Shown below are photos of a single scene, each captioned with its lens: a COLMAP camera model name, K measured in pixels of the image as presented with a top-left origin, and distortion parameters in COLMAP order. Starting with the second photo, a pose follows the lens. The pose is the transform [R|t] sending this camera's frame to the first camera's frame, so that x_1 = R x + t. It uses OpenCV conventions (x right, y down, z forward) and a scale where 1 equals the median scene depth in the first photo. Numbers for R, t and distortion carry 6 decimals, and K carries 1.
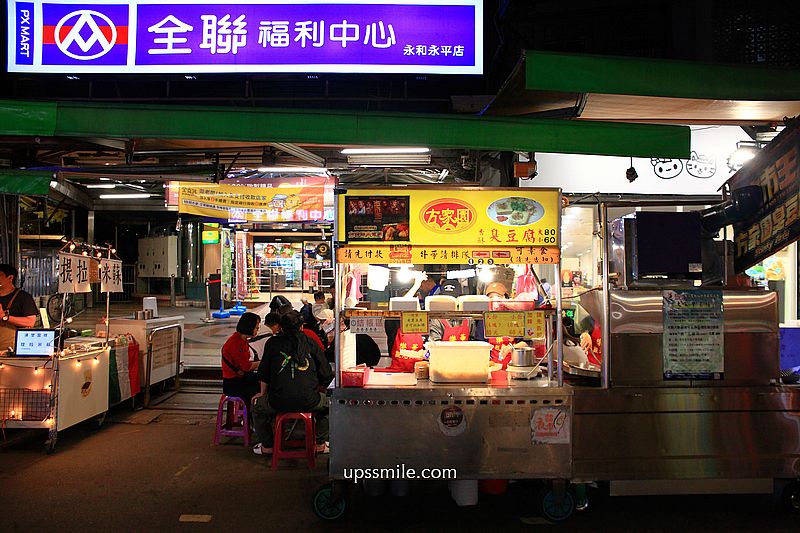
lens RADIAL K [[542.8, 0, 401.7], [0, 542.8, 270.4], [0, 0, 1]] dist [-0.079205, 0.043636]
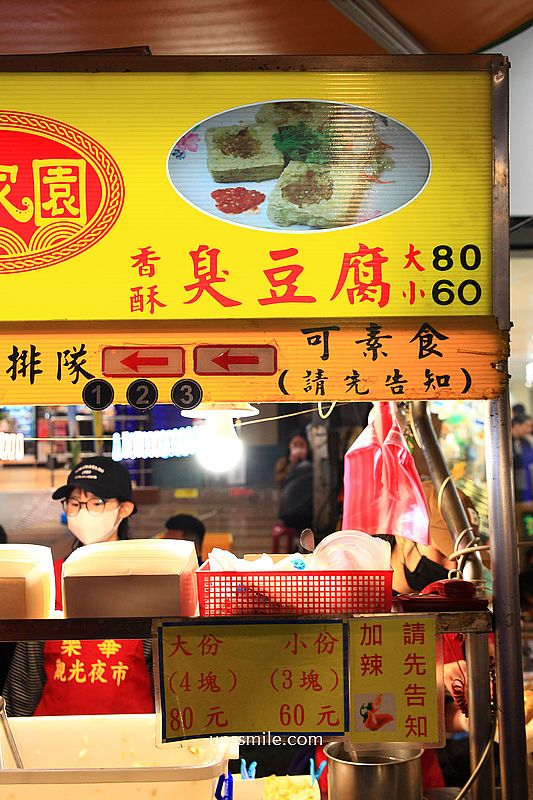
lens RADIAL K [[1021.6, 0, 261.0], [0, 1021.6, 381.5], [0, 0, 1]] dist [-0.022687, 0.000000]
pose [[0.999893, -0.014555, -0.001594, 0.166245], [0.014489, 0.999266, -0.035449, -0.005179], [0.002109, 0.035422, 0.999370, 0.497749]]
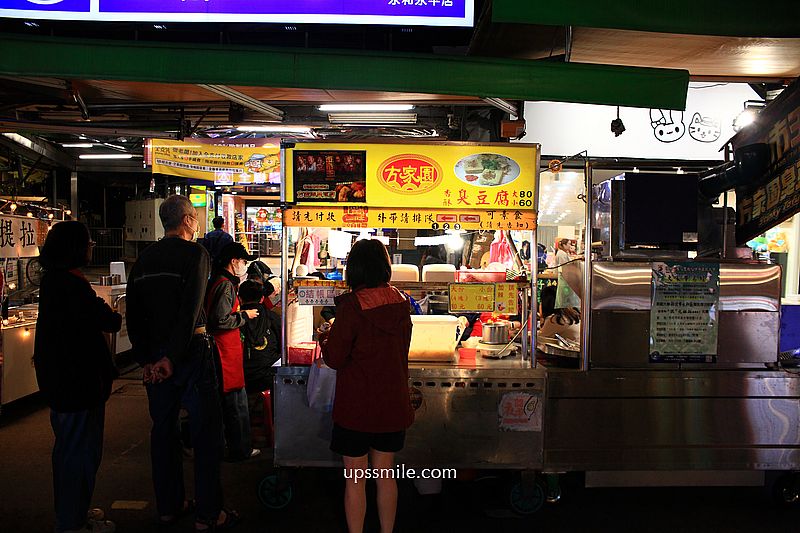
lens RADIAL K [[543.2, 0, 401.5], [0, 543.2, 269.5], [0, 0, 1]] dist [-0.079283, 0.044310]
pose [[0.999919, 0.012679, -0.001449, 0.063982], [-0.012569, 0.998117, 0.060035, 0.001140], [0.002207, -0.060012, 0.998195, 0.095818]]
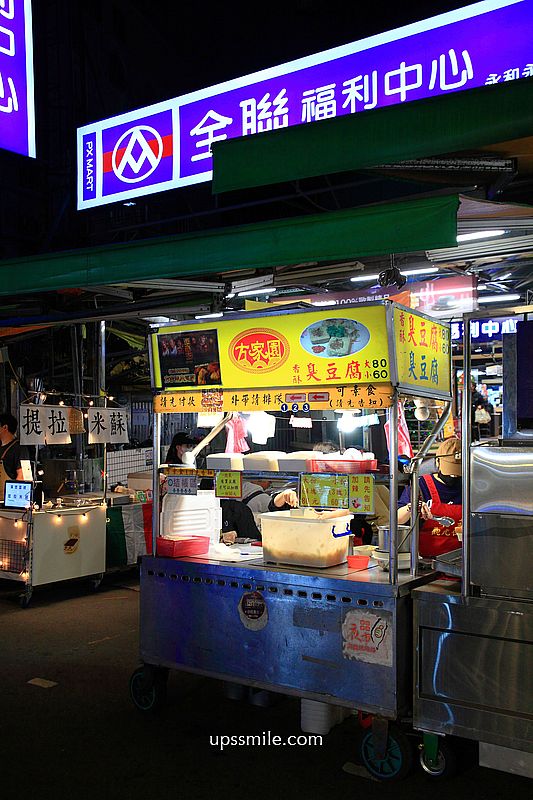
lens RADIAL K [[789.4, 0, 263.3], [0, 789.4, 401.9], [0, 0, 1]] dist [0.000869, 0.000000]
pose [[0.816976, -0.026326, -0.576071, 0.639611], [0.022749, 0.999651, -0.013421, -0.008498], [0.576223, -0.002141, 0.817290, 0.055355]]
